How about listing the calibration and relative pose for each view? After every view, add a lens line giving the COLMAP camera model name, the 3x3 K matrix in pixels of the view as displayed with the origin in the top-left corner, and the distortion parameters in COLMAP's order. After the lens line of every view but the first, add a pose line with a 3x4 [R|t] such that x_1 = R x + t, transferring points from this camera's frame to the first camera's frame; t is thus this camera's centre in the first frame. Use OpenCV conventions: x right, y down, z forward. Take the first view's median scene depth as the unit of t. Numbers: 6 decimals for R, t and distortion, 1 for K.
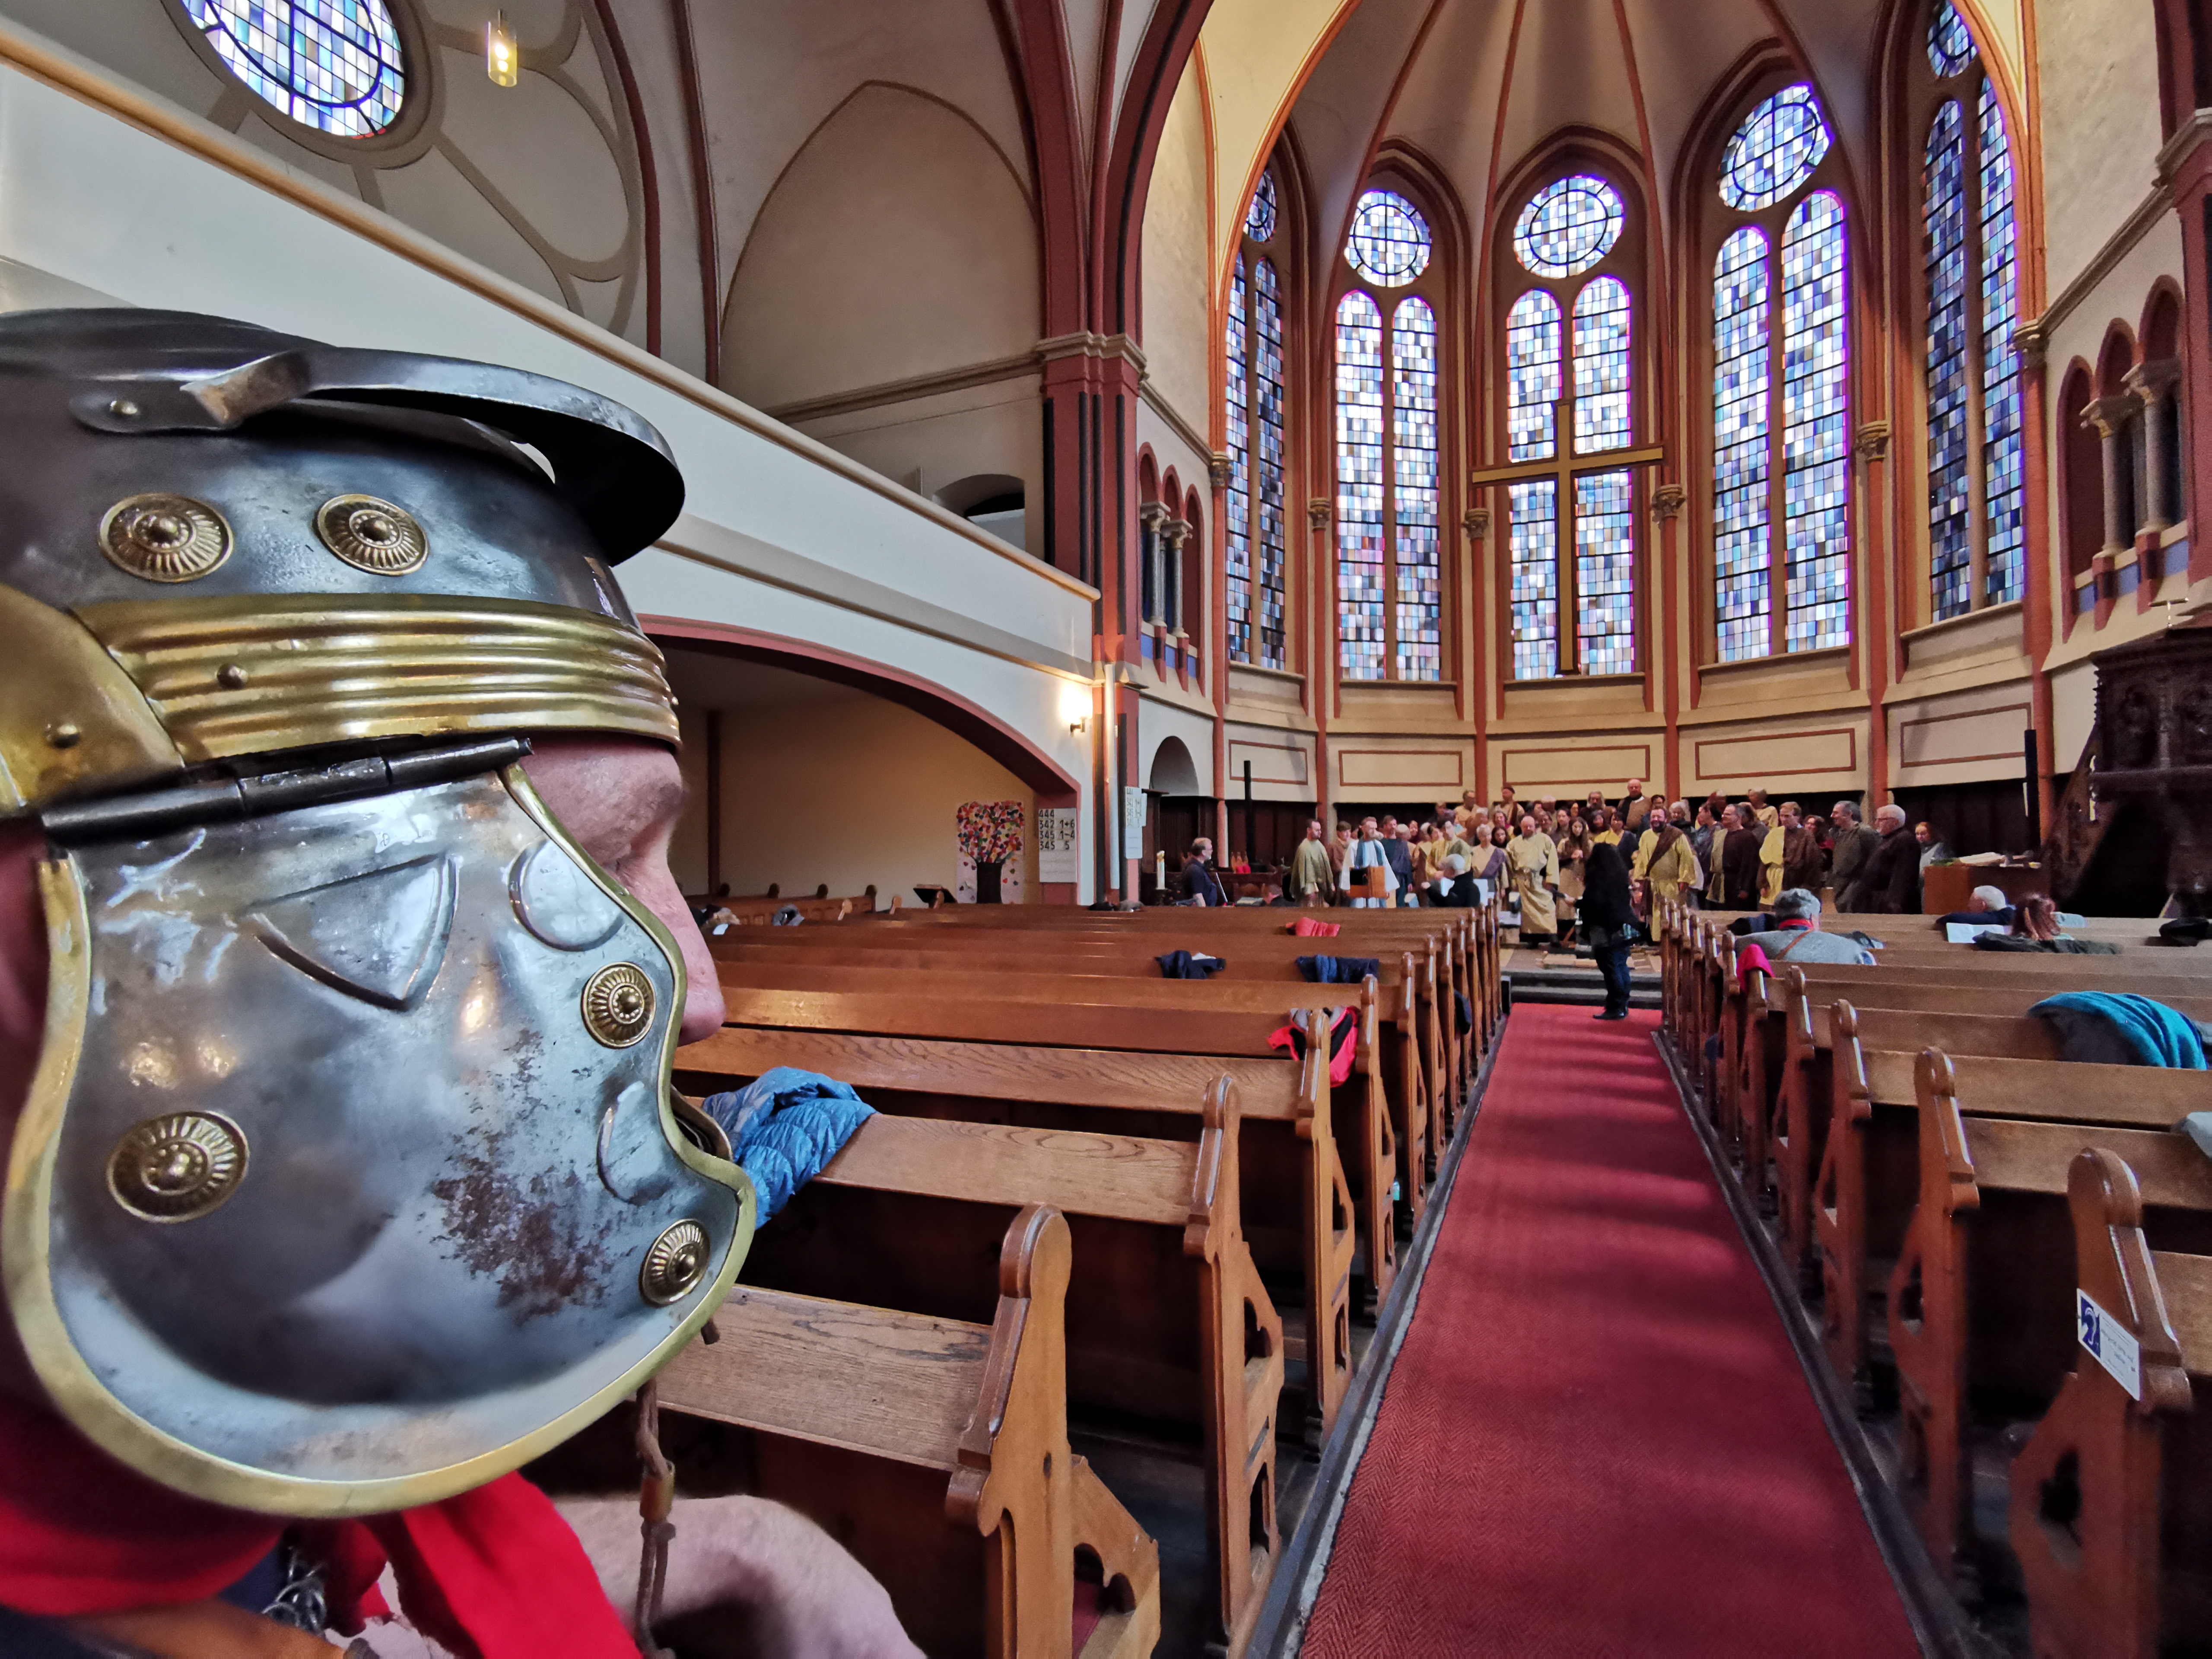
lens RADIAL K [[1090.2, 0, 1106.0], [0, 1090.2, 829.5], [0, 0, 1]] dist [-0.008178, 0.024223]
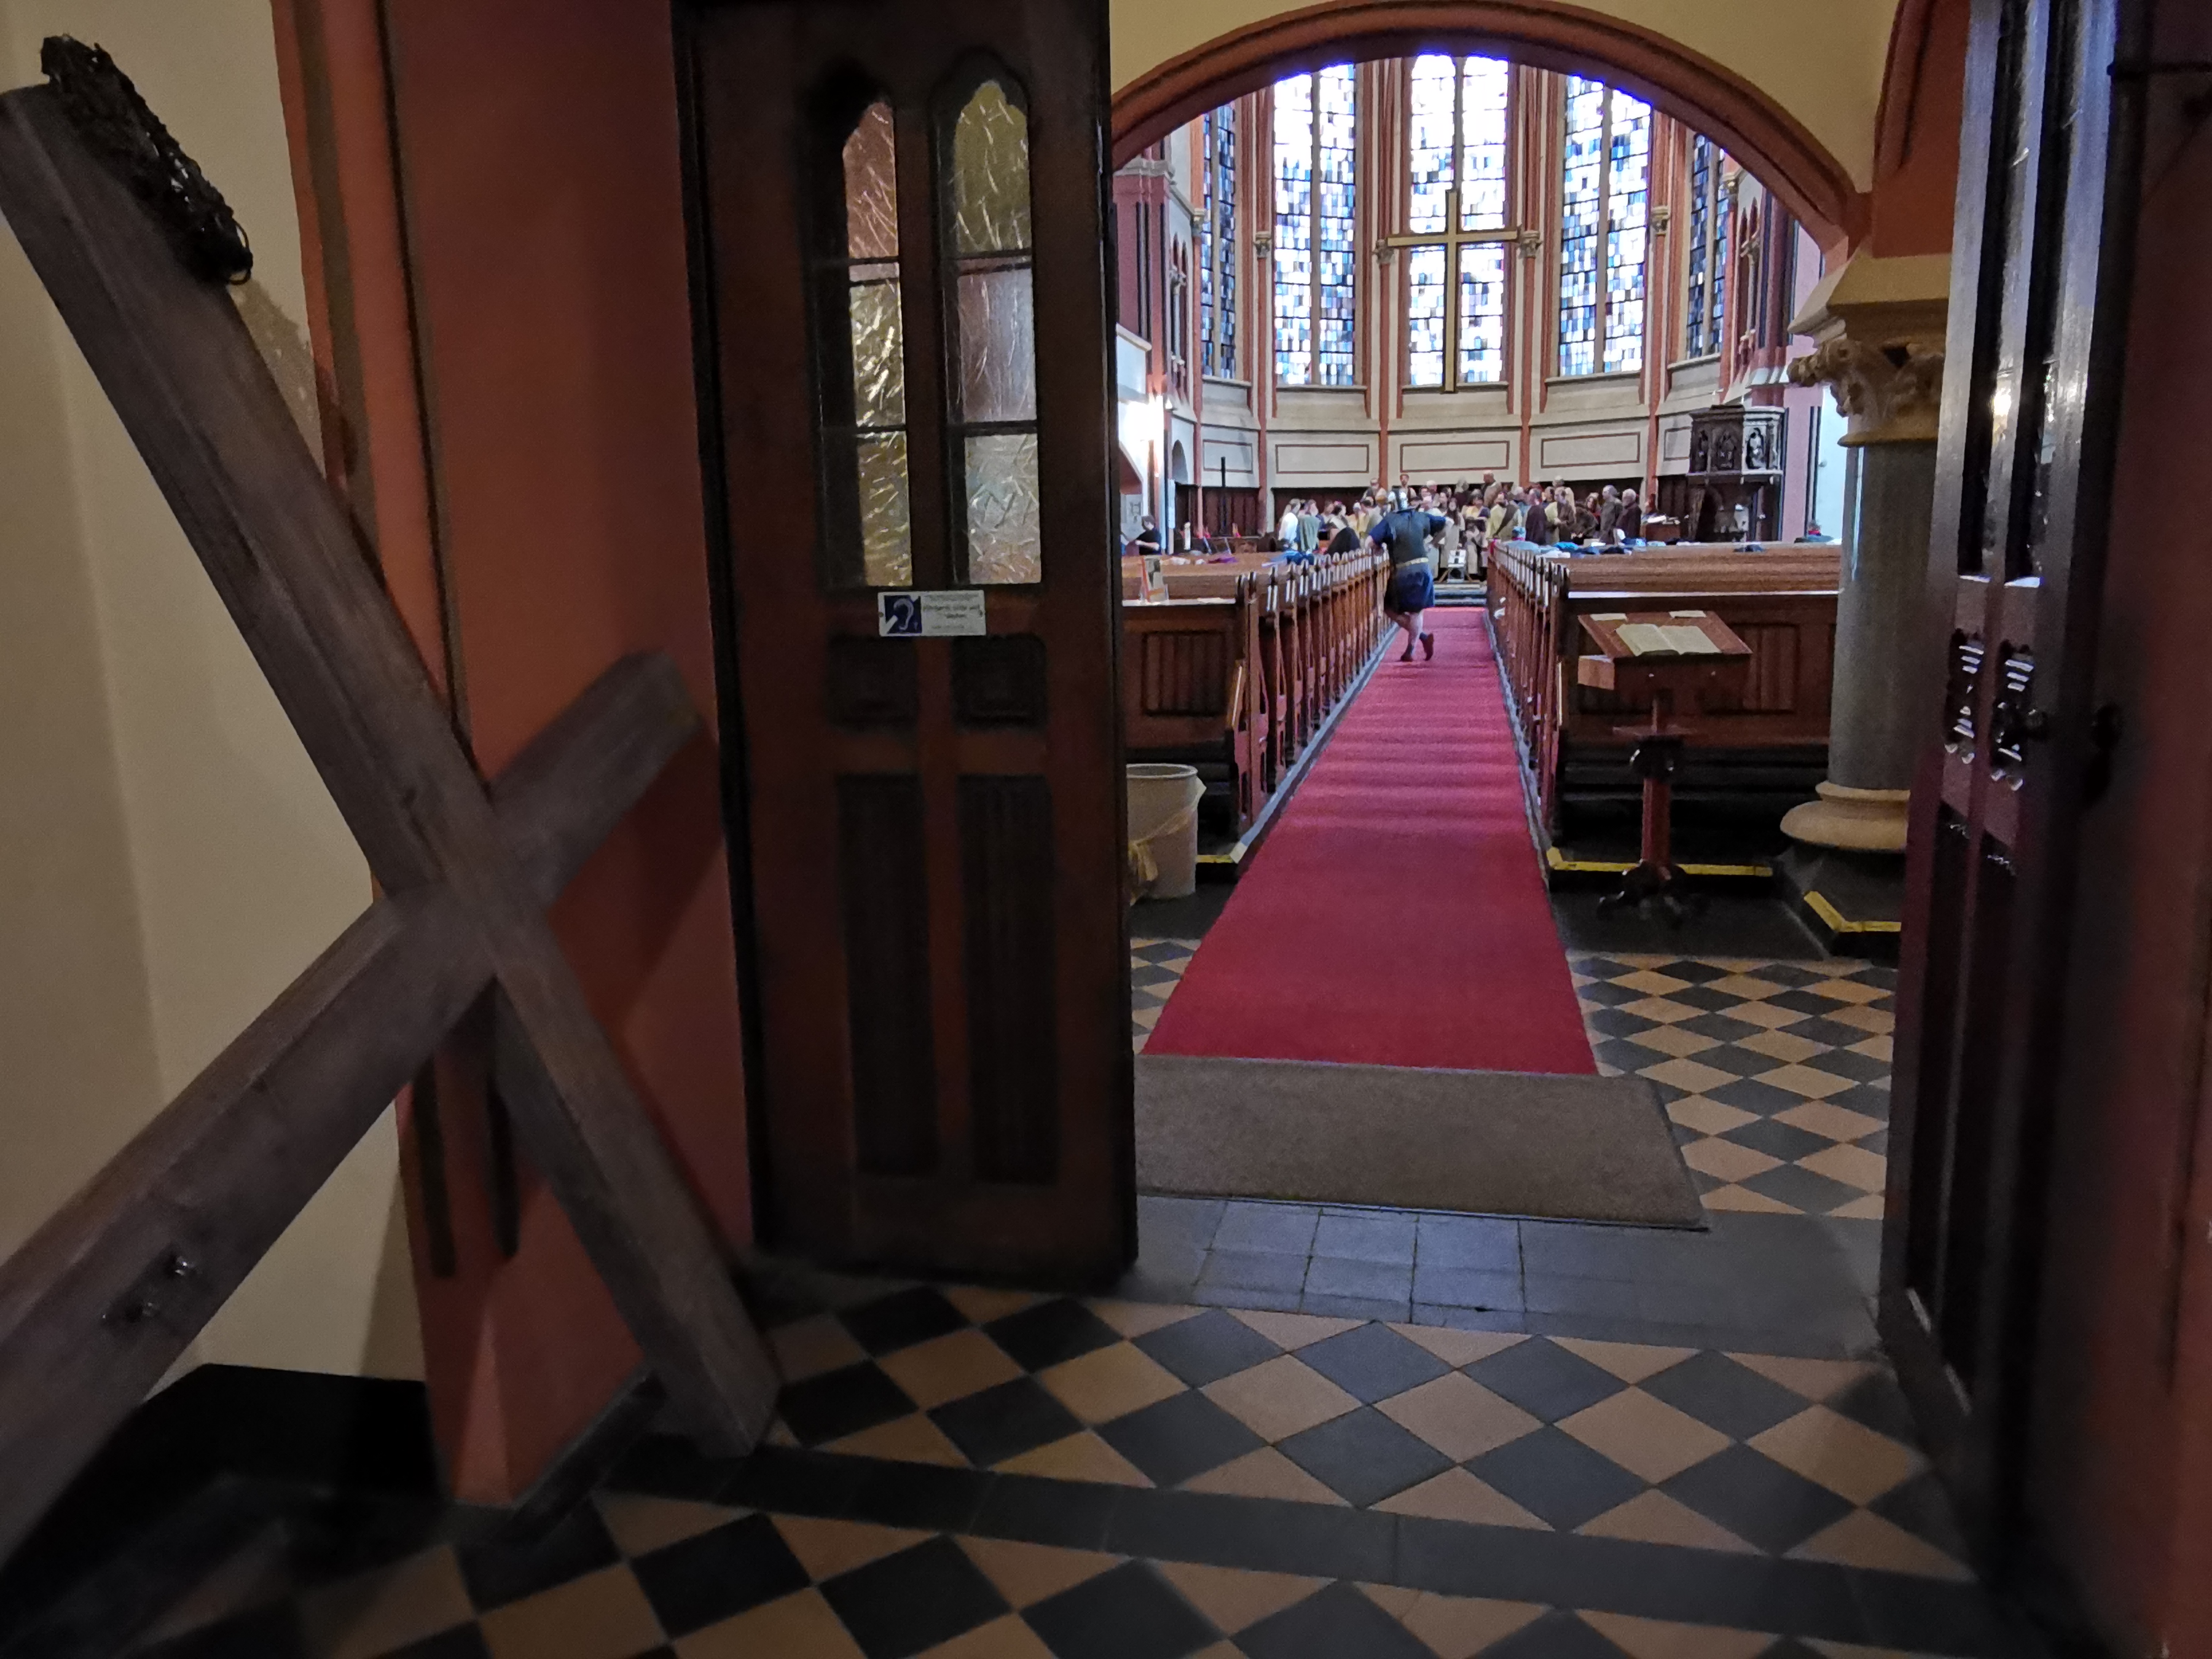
lens RADIAL K [[1592.0, 0, 1108.9], [0, 1592.0, 833.2], [0, 0, 1]] dist [-0.004065, -0.002297]
pose [[0.982218, -0.046279, 0.181949, -0.336434], [0.010319, 0.980985, 0.193810, 0.009041], [-0.187458, -0.188486, 0.964019, -0.829078]]
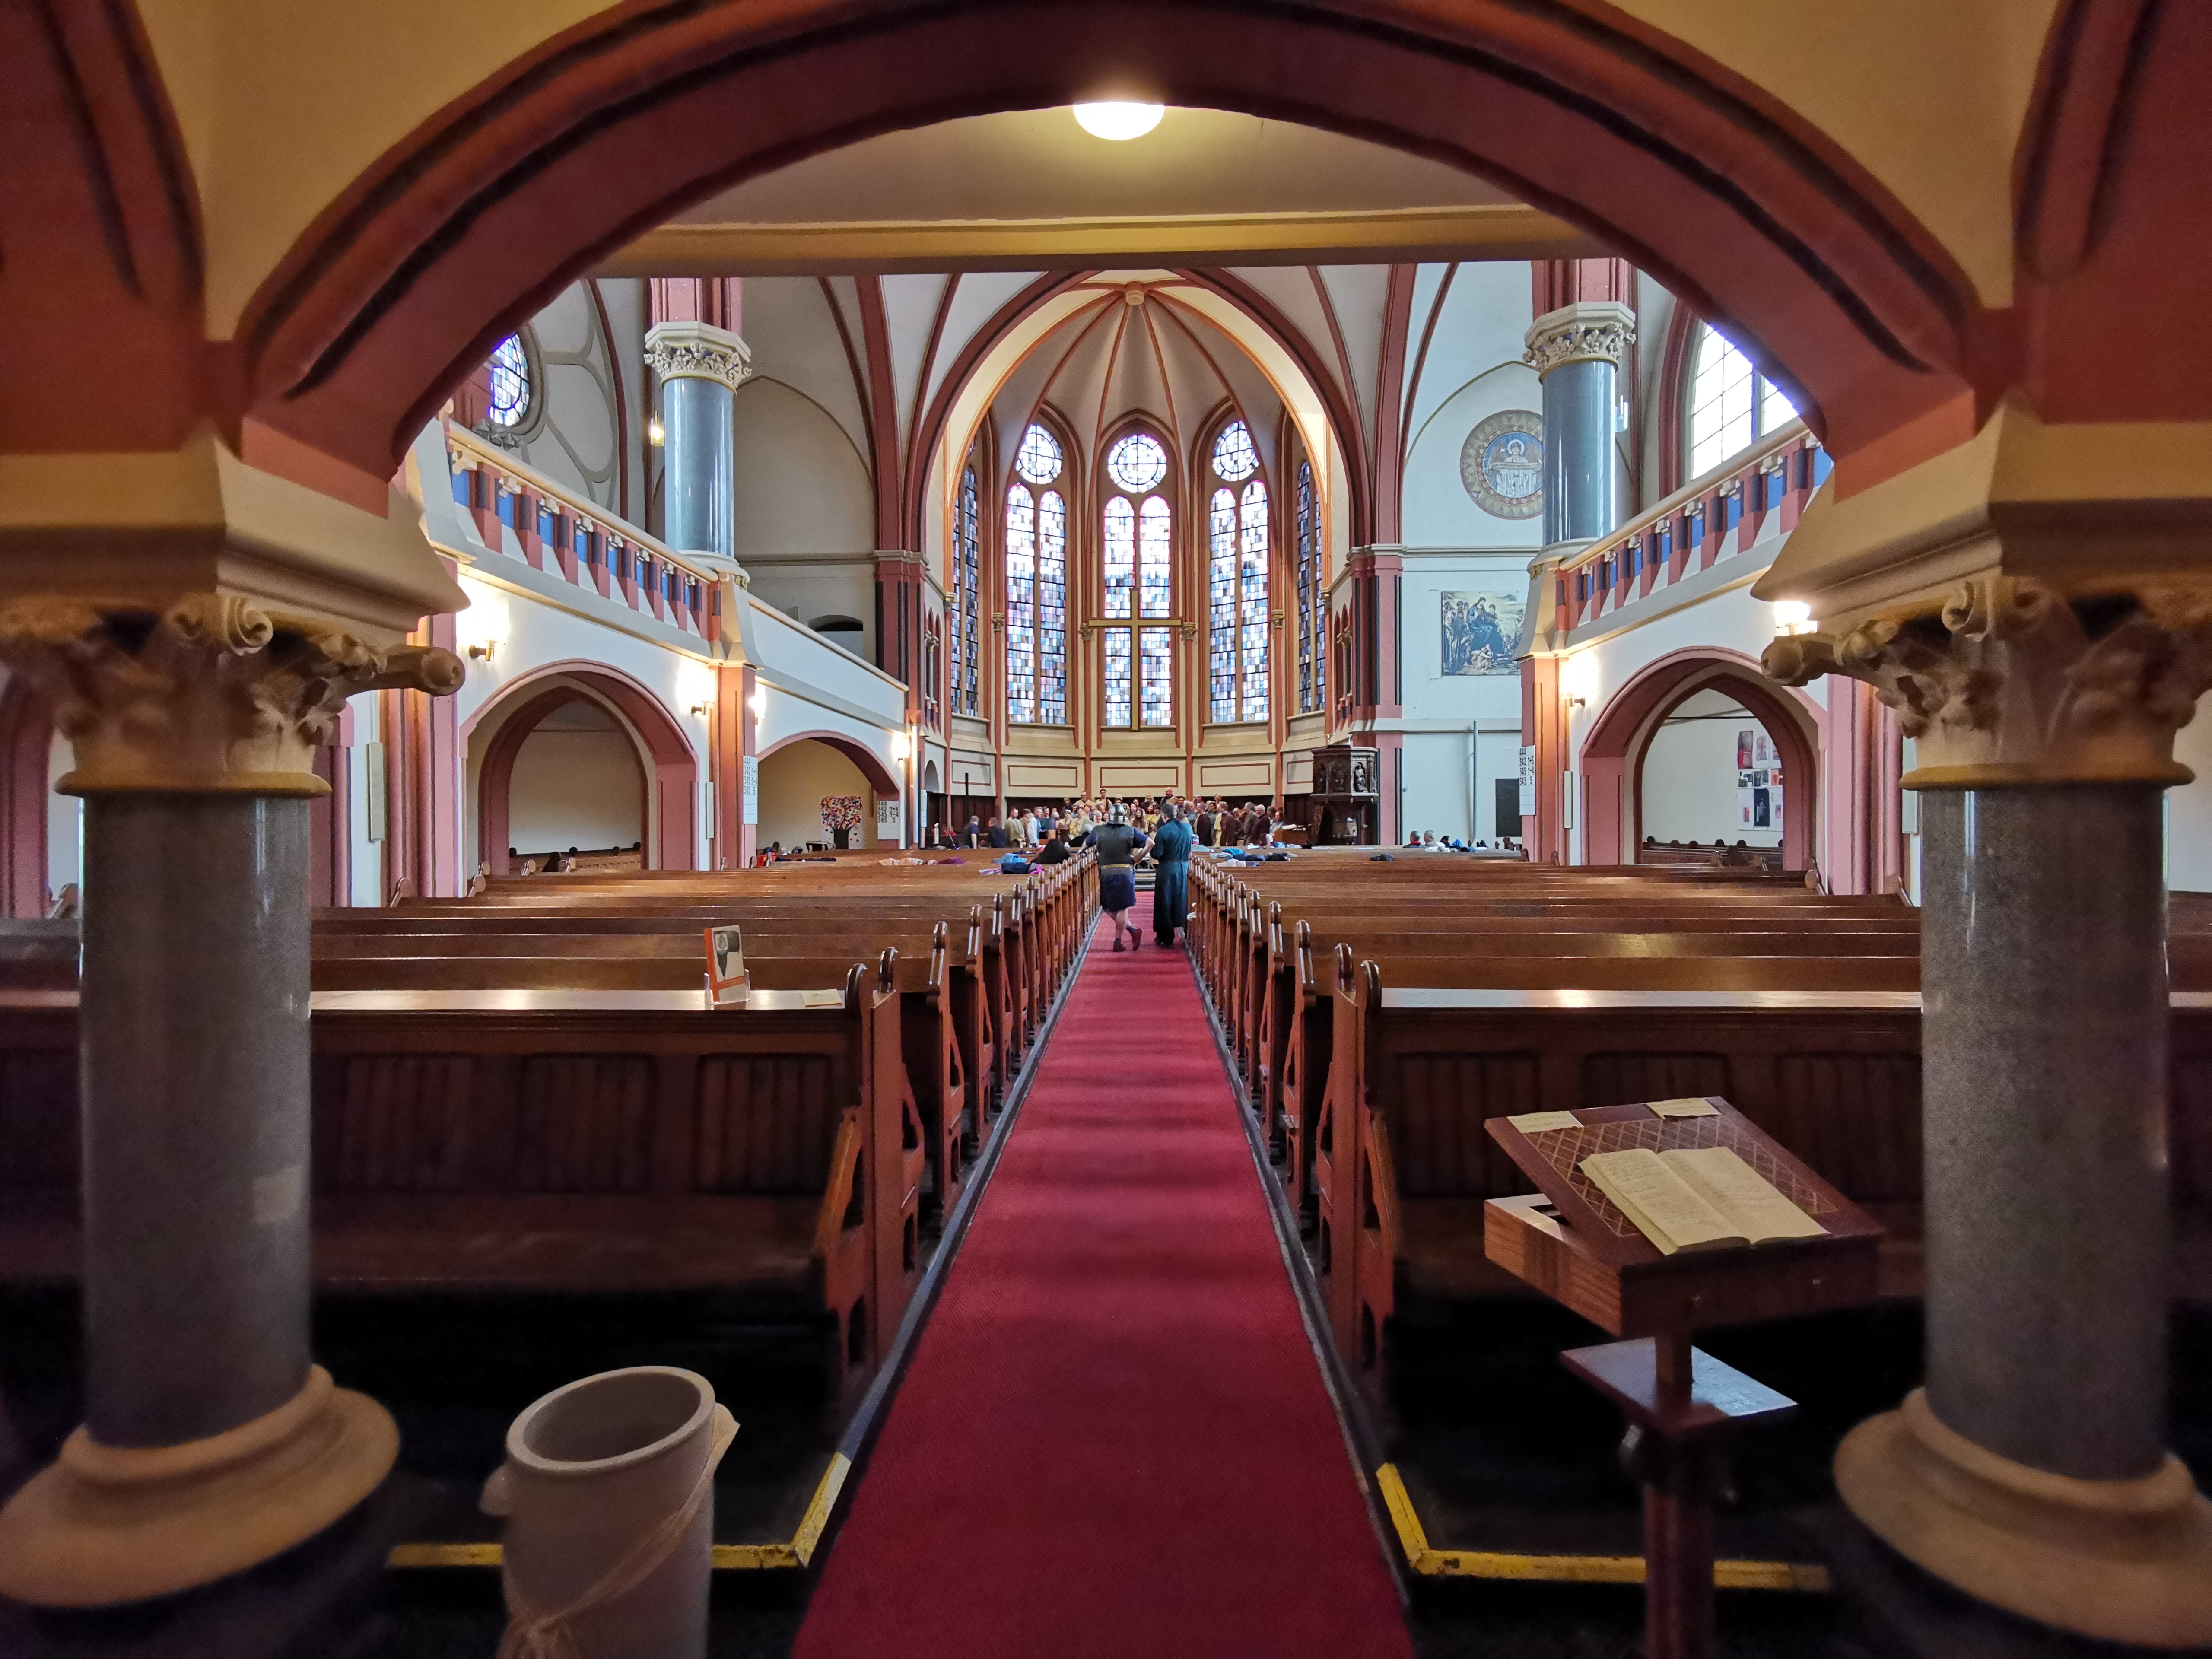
lens RADIAL K [[1090.2, 0, 1106.0], [0, 1090.2, 829.5], [0, 0, 1]] dist [-0.008178, 0.024223]
pose [[0.931636, 0.002910, 0.363382, -0.260356], [-0.008734, 0.999858, 0.014387, 0.000334], [-0.363289, -0.016577, 0.931529, -0.626323]]
